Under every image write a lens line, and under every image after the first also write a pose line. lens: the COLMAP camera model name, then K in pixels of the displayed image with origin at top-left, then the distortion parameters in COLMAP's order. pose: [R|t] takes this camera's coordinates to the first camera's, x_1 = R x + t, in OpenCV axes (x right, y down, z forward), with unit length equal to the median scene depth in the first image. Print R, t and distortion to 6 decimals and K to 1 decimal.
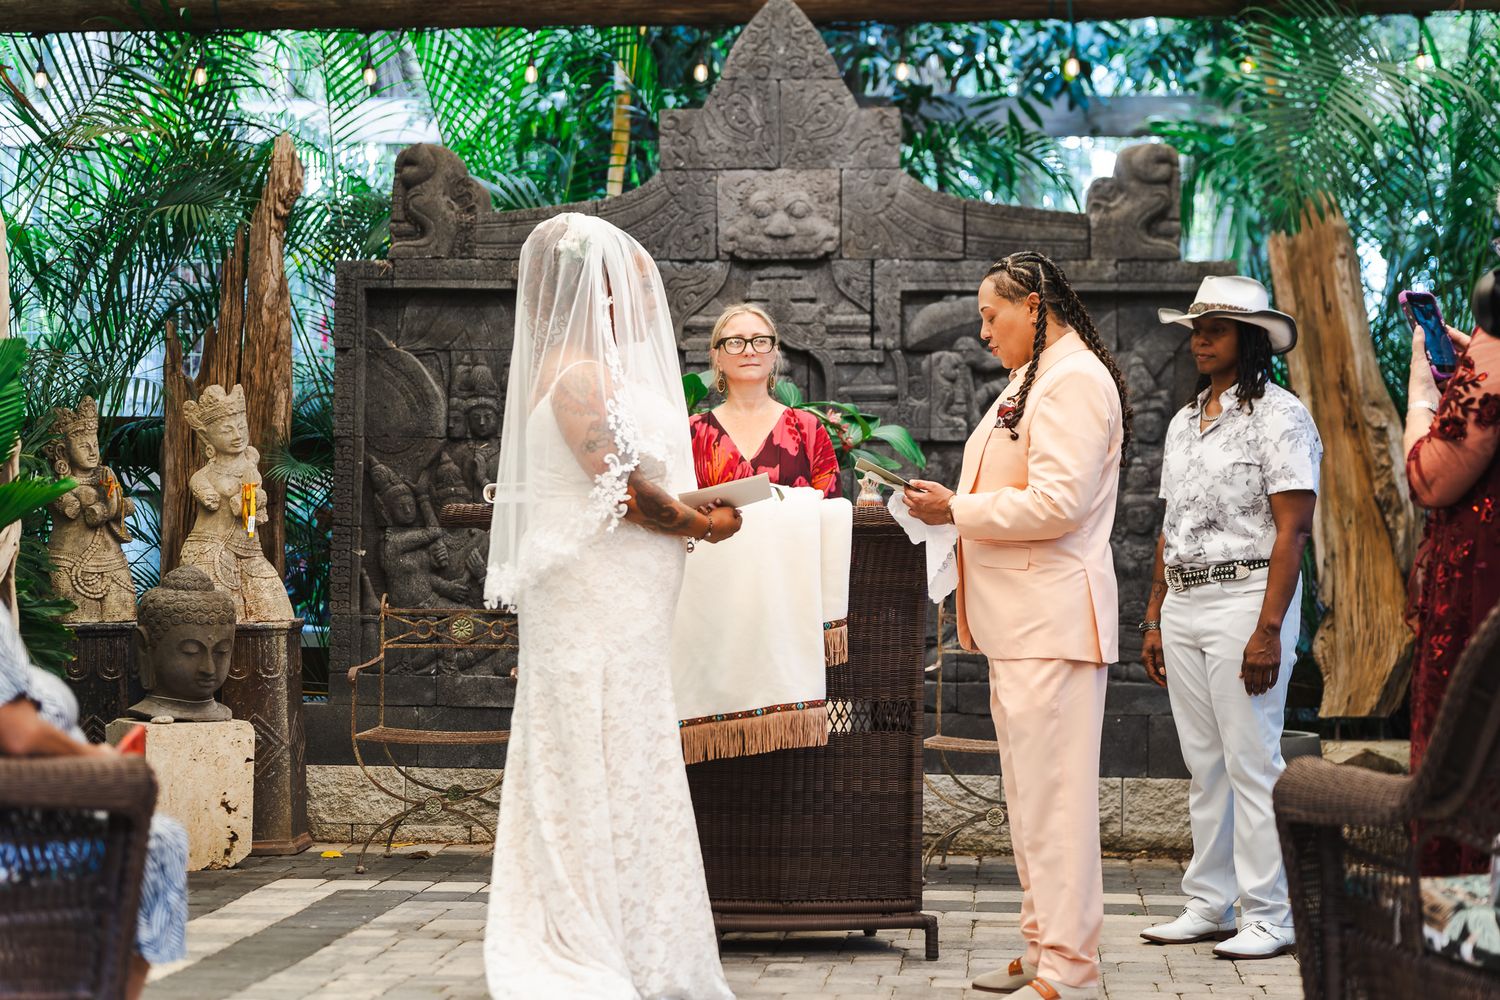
lens RADIAL K [[2935.2, 0, 737.5], [0, 2935.2, 497.6], [0, 0, 1]] dist [0.068752, 0.000000]
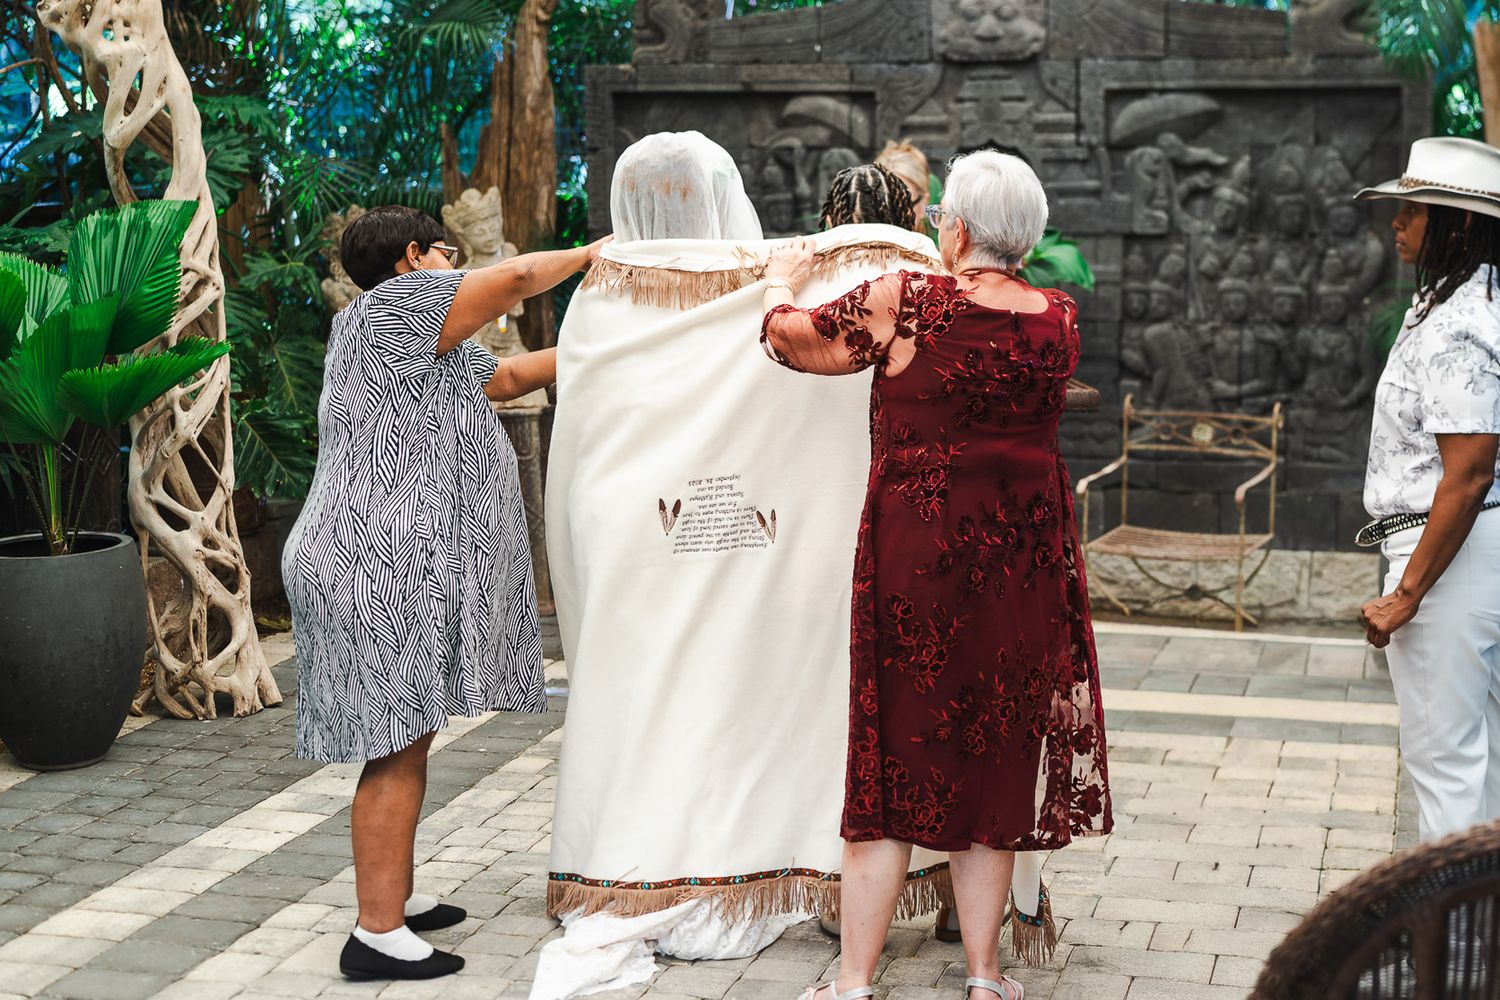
lens RADIAL K [[2266.3, 0, 896.5], [0, 2266.3, 445.7], [0, 0, 1]] dist [0.018053, 0.000000]
pose [[0.989246, 0.006864, -0.146097, 0.101077], [0.016584, 0.987192, 0.158674, -0.074521], [0.145315, -0.159390, 0.976462, 0.183708]]
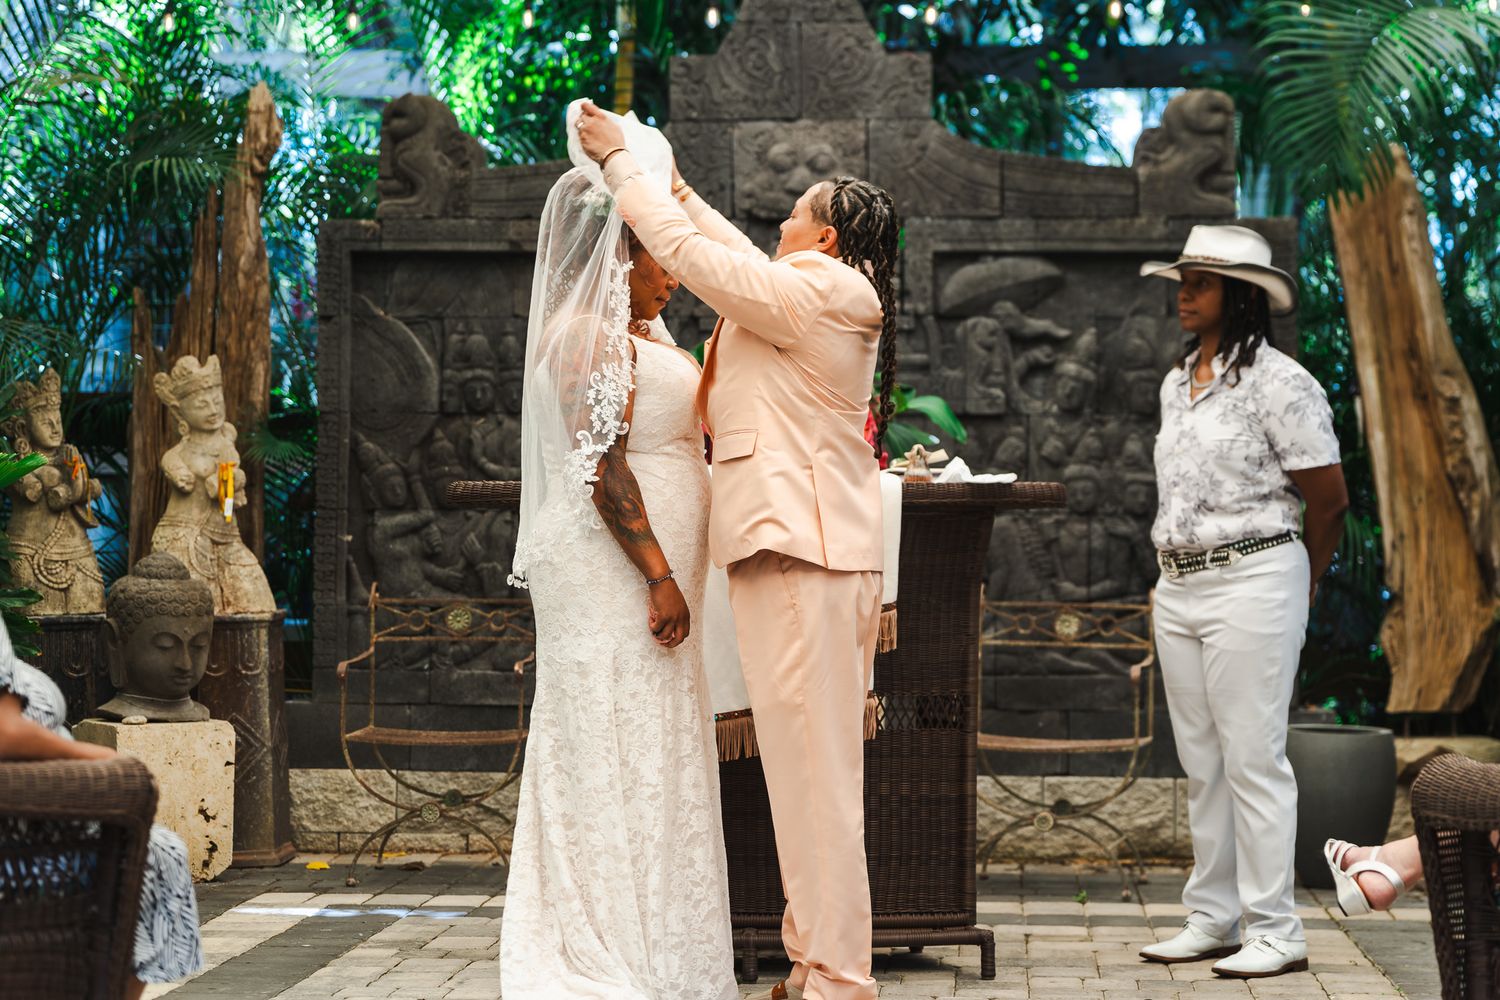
lens RADIAL K [[3085.0, 0, 742.5], [0, 3085.0, 498.8], [0, 0, 1]] dist [0.065500, 0.000000]
pose [[0.999939, -0.003769, 0.010380, -0.014450], [0.003729, 0.999986, 0.003857, 0.003213], [-0.010395, -0.003818, 0.999939, 0.031676]]
